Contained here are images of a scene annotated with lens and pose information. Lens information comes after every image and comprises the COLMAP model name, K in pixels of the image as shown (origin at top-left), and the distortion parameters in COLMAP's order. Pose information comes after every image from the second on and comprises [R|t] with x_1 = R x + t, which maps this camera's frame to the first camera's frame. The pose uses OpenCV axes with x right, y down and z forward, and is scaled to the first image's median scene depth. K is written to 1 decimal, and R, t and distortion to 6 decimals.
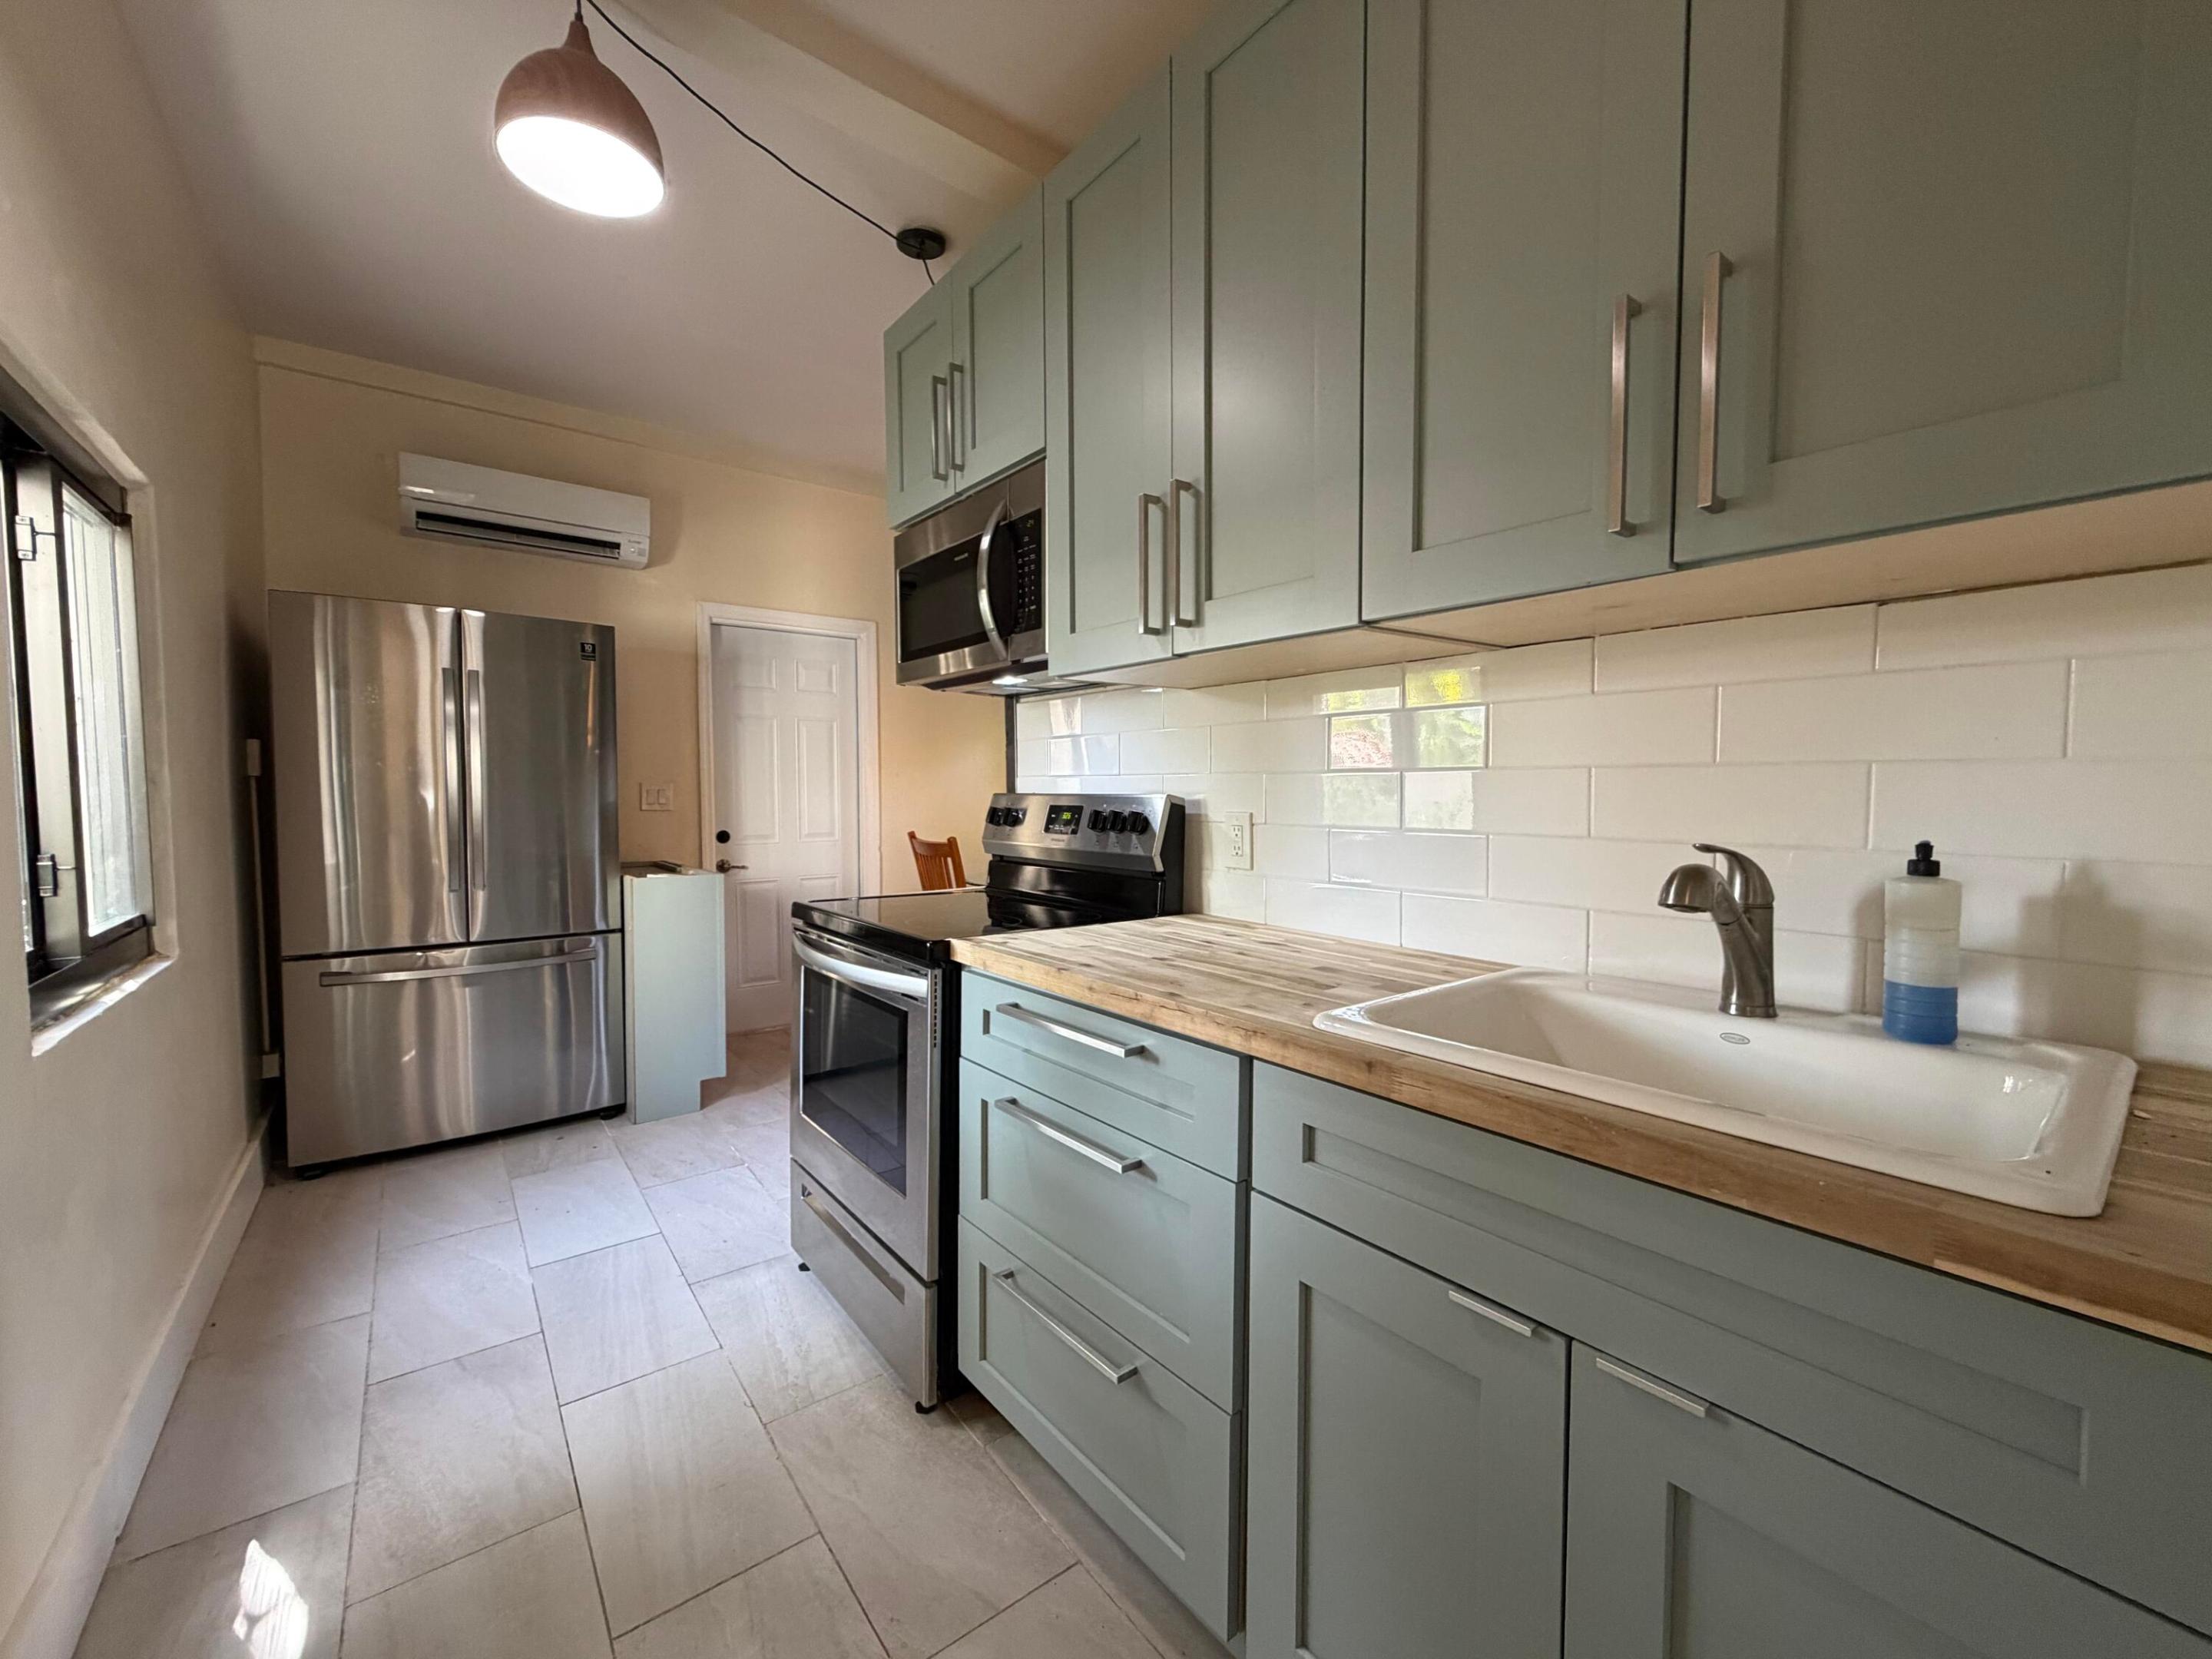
lens RADIAL K [[881.2, 0, 1106.0], [0, 881.2, 829.5], [0, 0, 1]] dist [0.000303, -0.000308]
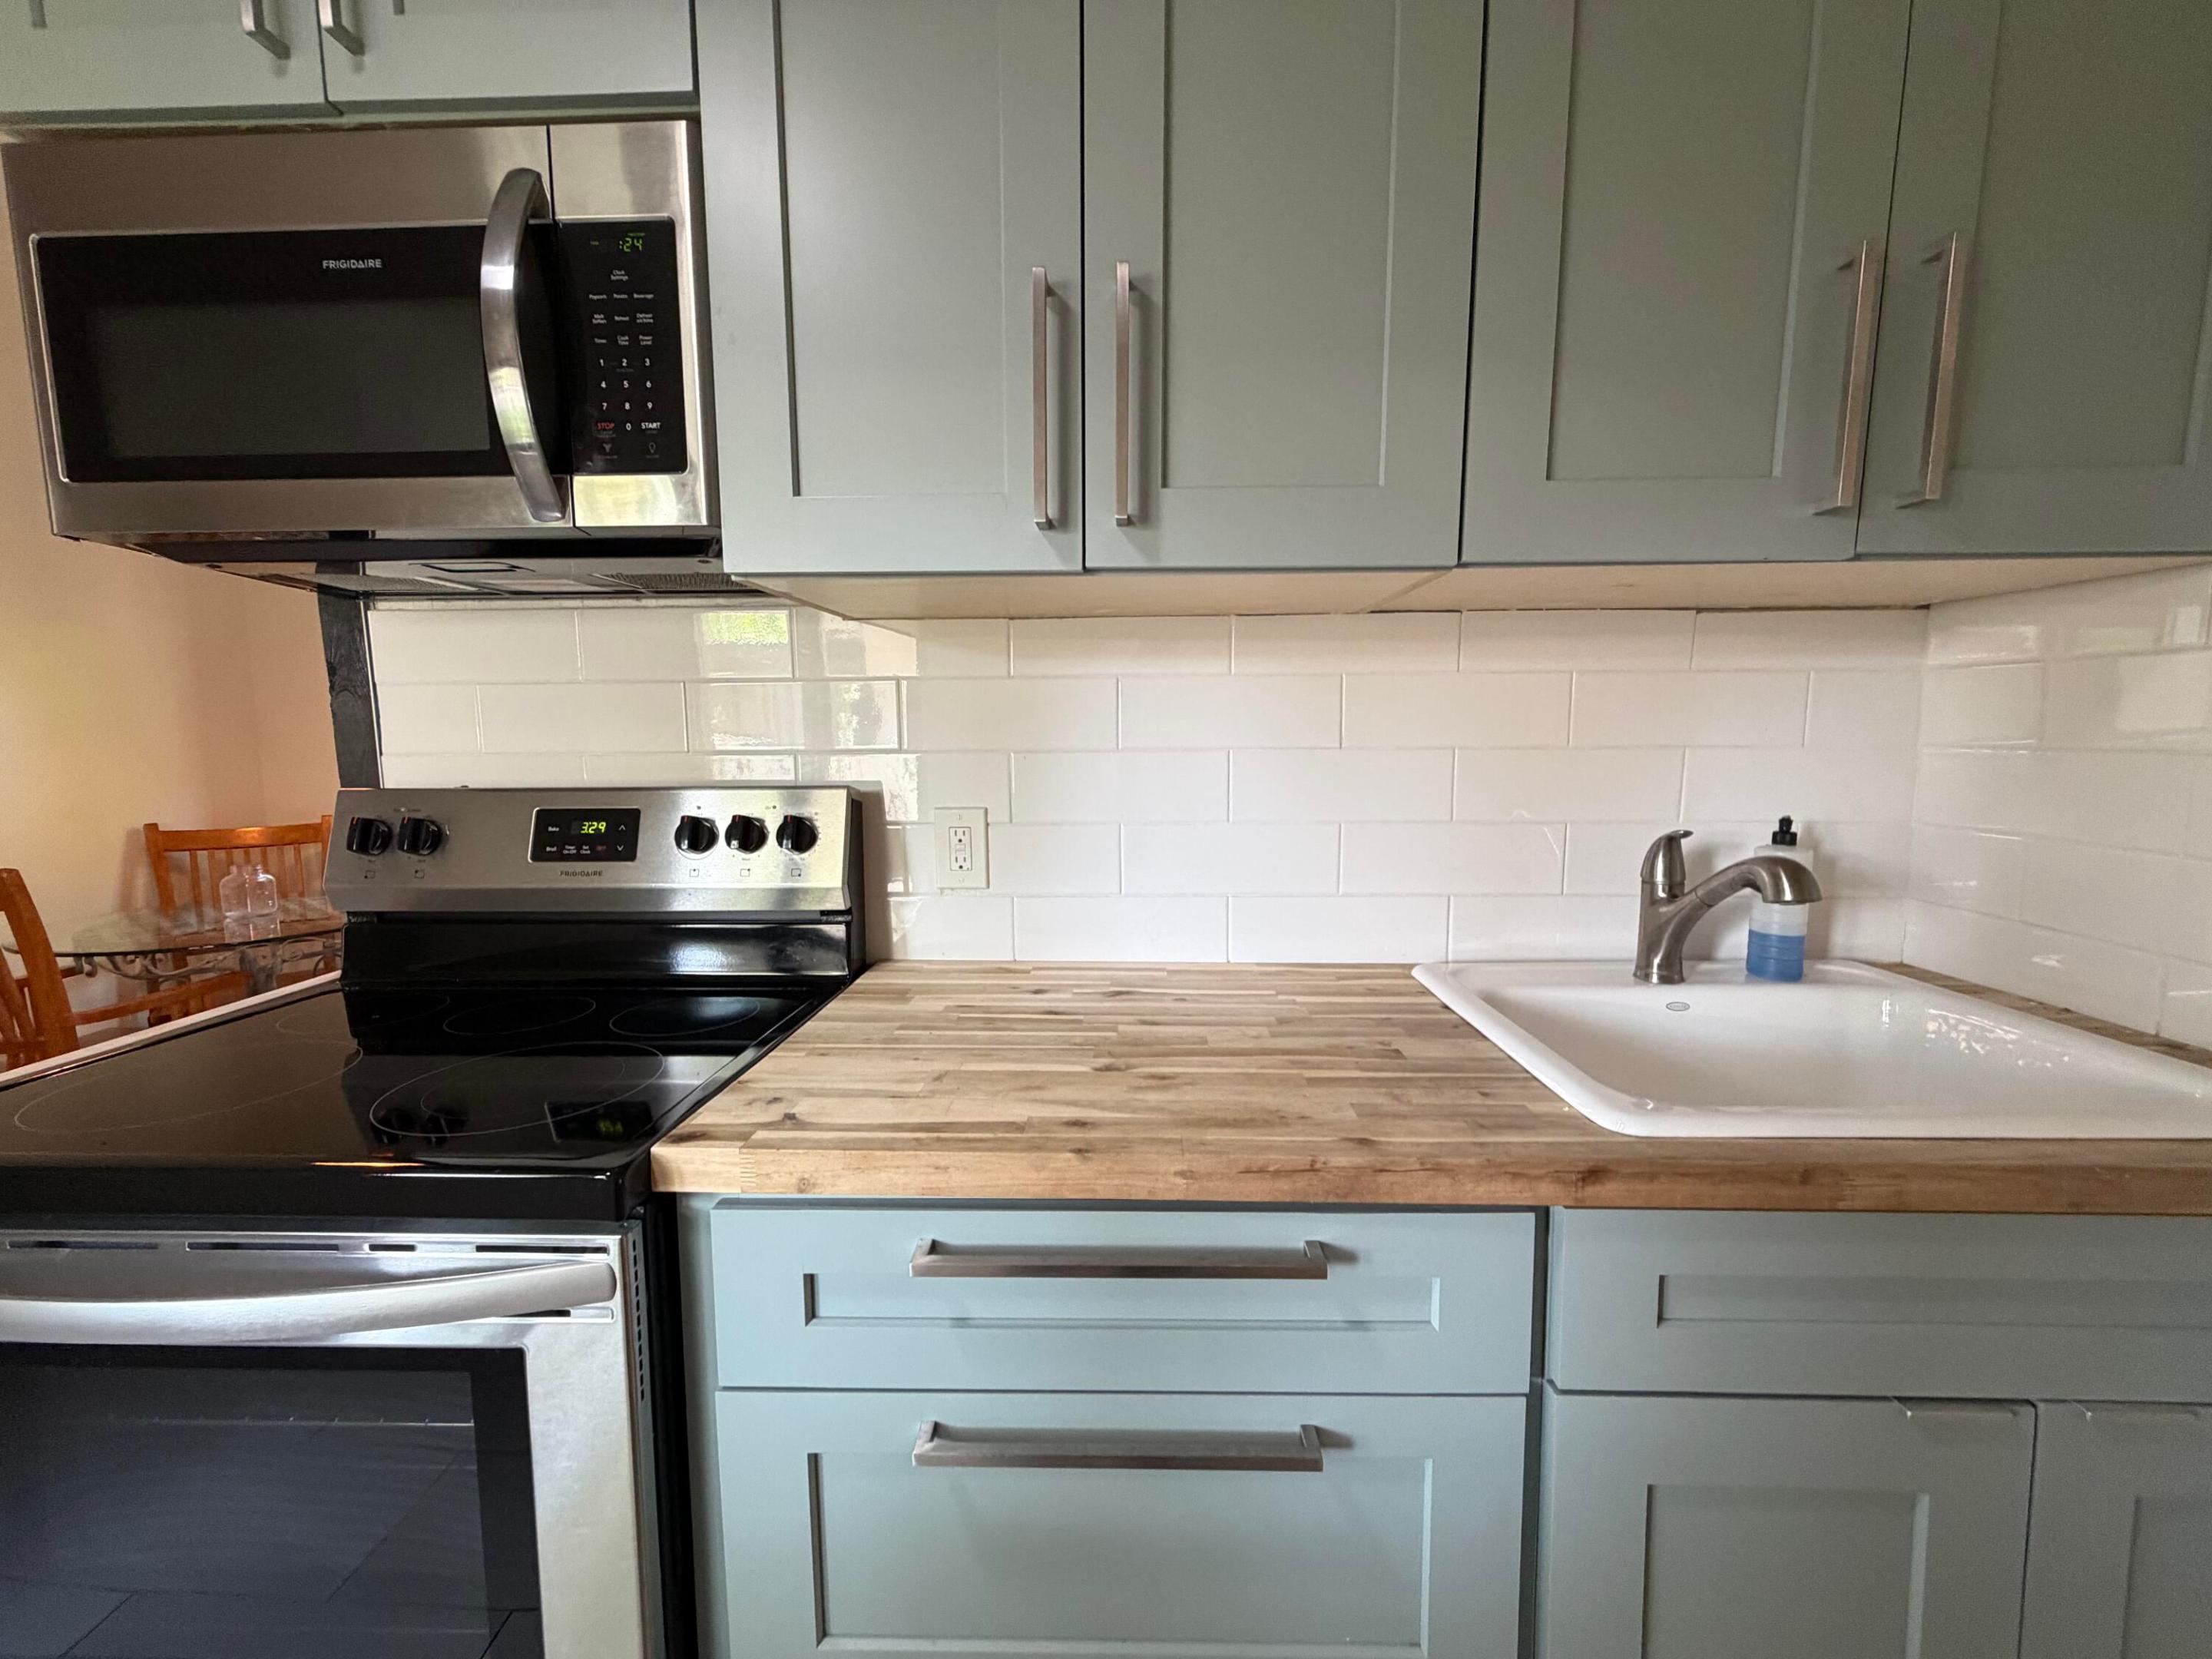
lens RADIAL K [[881.2, 0, 1106.0], [0, 881.2, 829.5], [0, 0, 1]] dist [0.000303, -0.000308]
pose [[0.649704, -0.087048, 0.755187, -0.402366], [0.042619, 0.996031, 0.078144, -0.069708], [-0.758992, -0.018585, 0.650835, 0.622304]]
